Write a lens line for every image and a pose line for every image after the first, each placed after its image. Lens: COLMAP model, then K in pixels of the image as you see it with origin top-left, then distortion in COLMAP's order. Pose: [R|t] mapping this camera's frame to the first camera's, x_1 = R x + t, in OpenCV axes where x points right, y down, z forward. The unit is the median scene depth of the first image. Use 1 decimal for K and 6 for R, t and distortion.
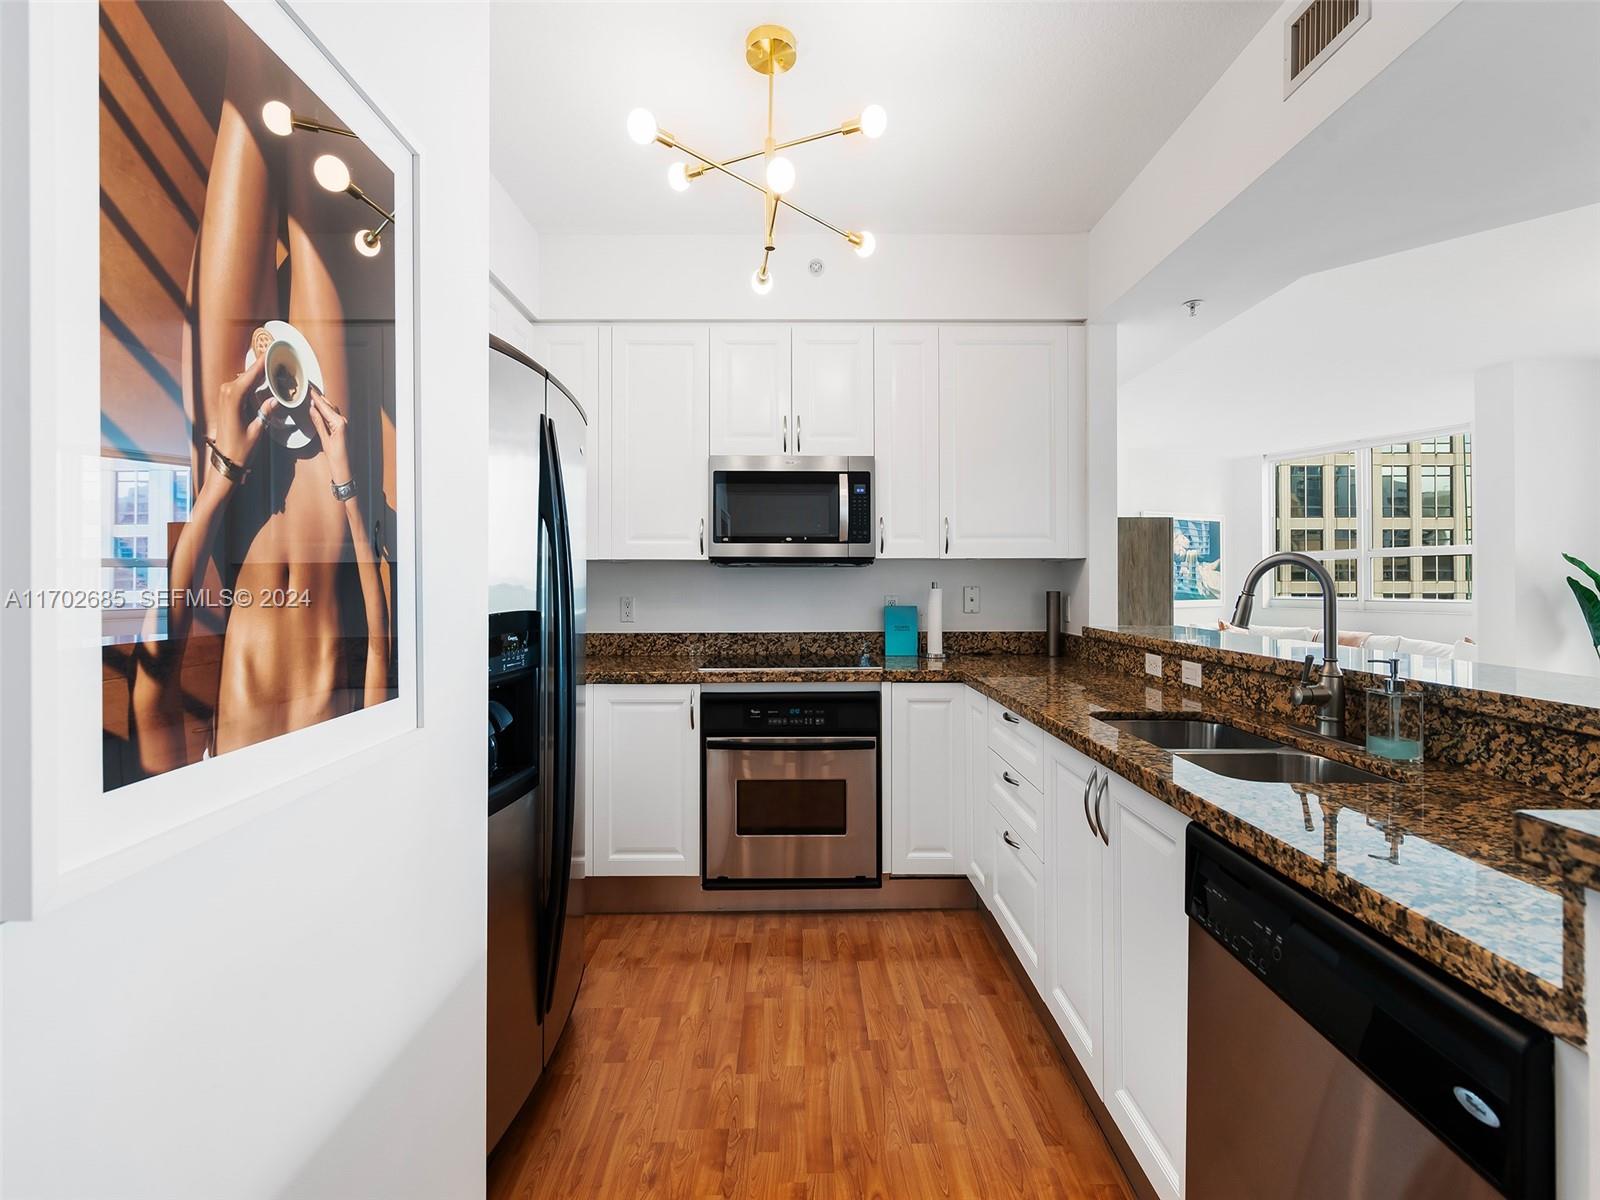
lens RADIAL K [[715.8, 0, 795.5], [0, 715.8, 577.2], [0, 0, 1]] dist [0.005139, -0.000173]
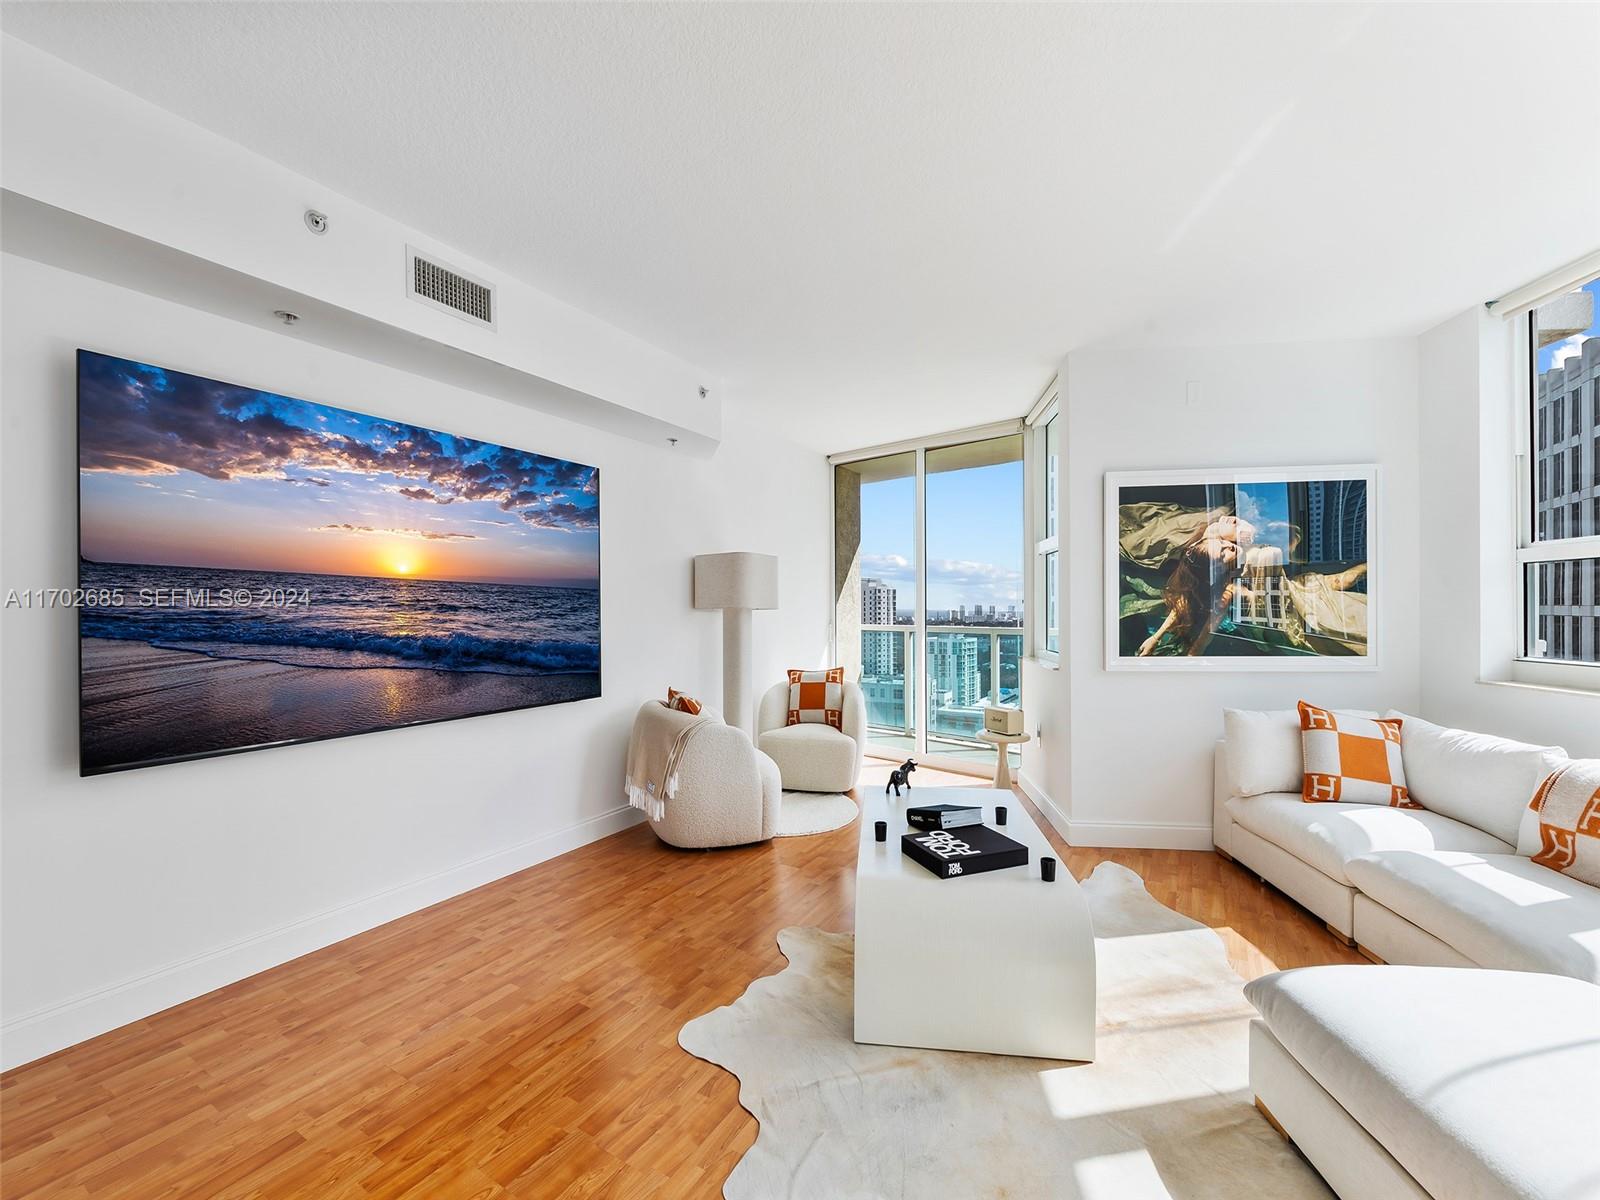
lens RADIAL K [[646.9, 0, 799.5], [0, 646.9, 607.5], [0, 0, 1]] dist [0.002135, -0.005066]
pose [[0.851689, -0.004030, -0.524032, 0.510410], [0.007525, 0.999961, 0.004540, -0.003280], [0.523994, -0.007810, 0.851686, 0.483390]]
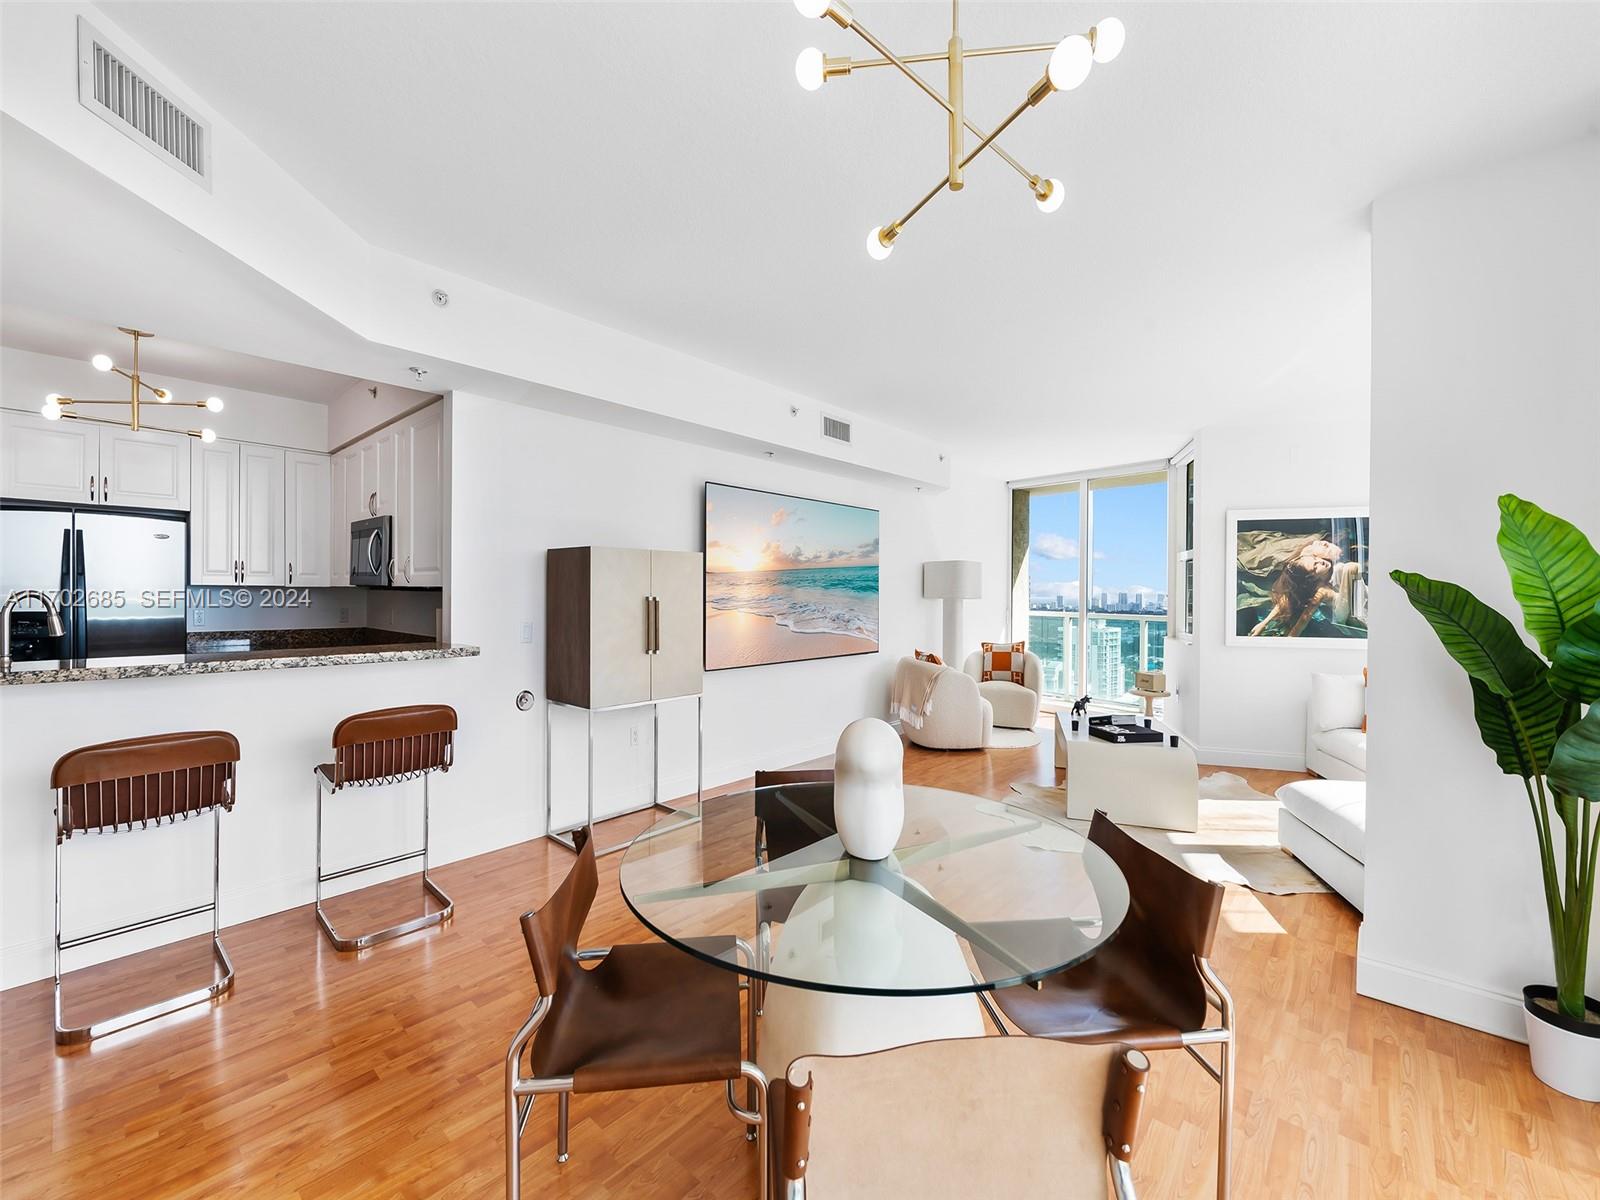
lens RADIAL K [[645.1, 0, 800.8], [0, 645.1, 589.2], [0, 0, 1]] dist [0.000435, -0.005020]
pose [[0.735204, 0.004685, -0.677830, 0.578030], [-0.005981, 0.999982, 0.000424, -0.010379], [0.677820, 0.003743, 0.735219, 0.218032]]
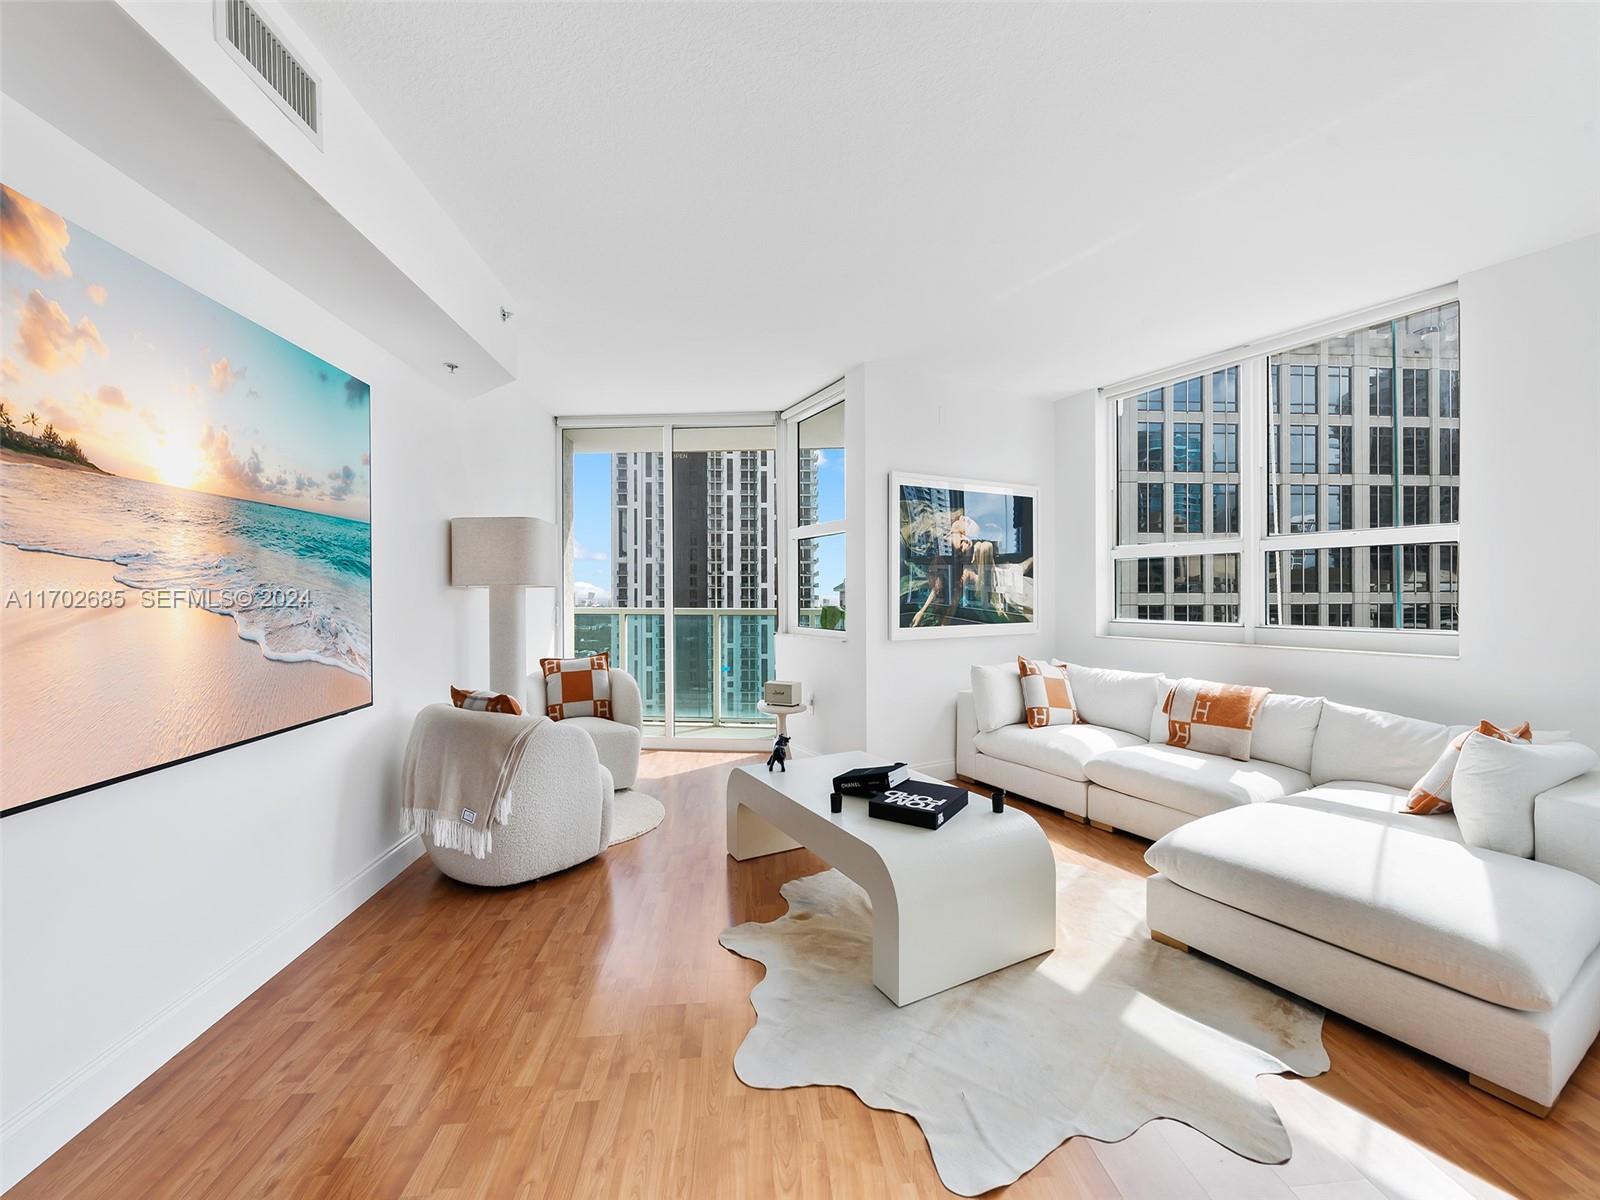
lens RADIAL K [[644.8, 0, 801.1], [0, 644.8, 597.0], [0, 0, 1]] dist [0.004751, -0.004793]
pose [[0.997183, -0.001815, 0.074989, 0.353374], [0.000945, 0.999932, 0.011641, 0.002264], [-0.075005, -0.011537, 0.997116, 0.460806]]
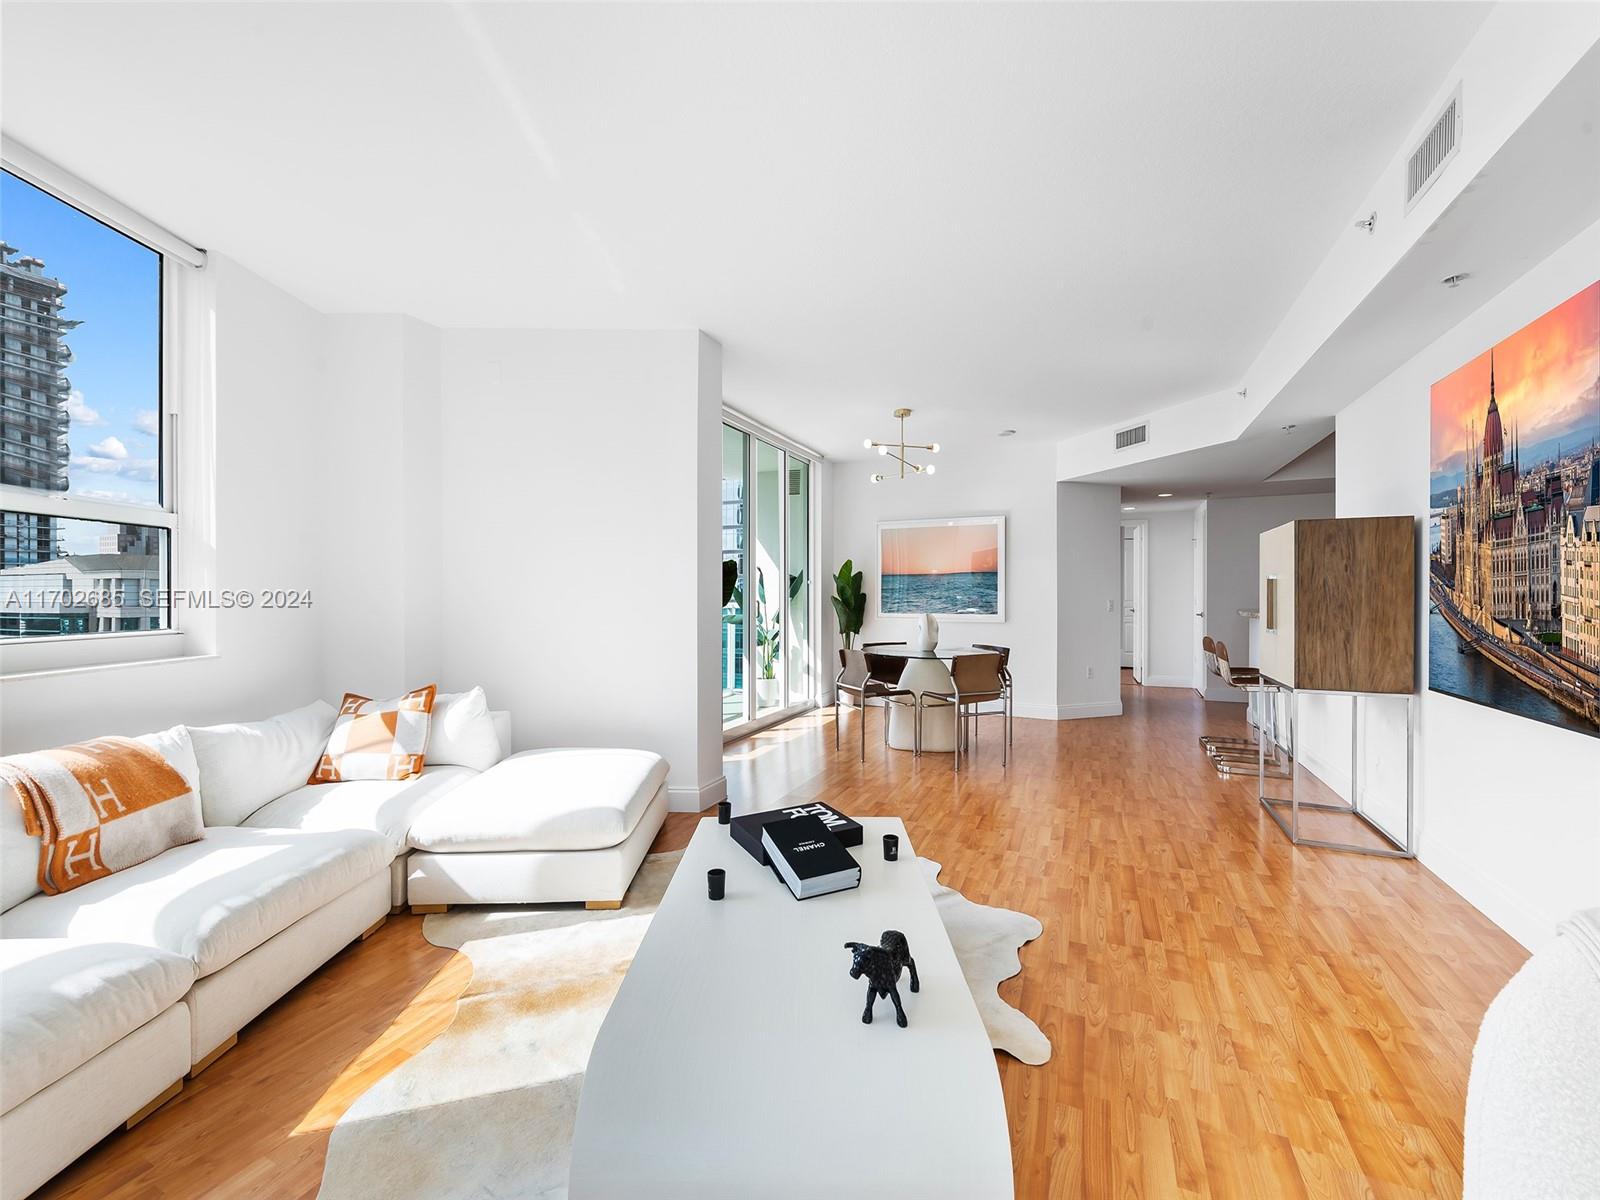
lens RADIAL K [[644.8, 0, 801.1], [0, 644.8, 597.0], [0, 0, 1]] dist [0.004751, -0.004793]
pose [[-0.905399, 0.000365, 0.424562, 0.323280], [-0.001134, 0.999994, -0.003278, 0.010766], [-0.424561, -0.003450, -0.905393, 0.962883]]
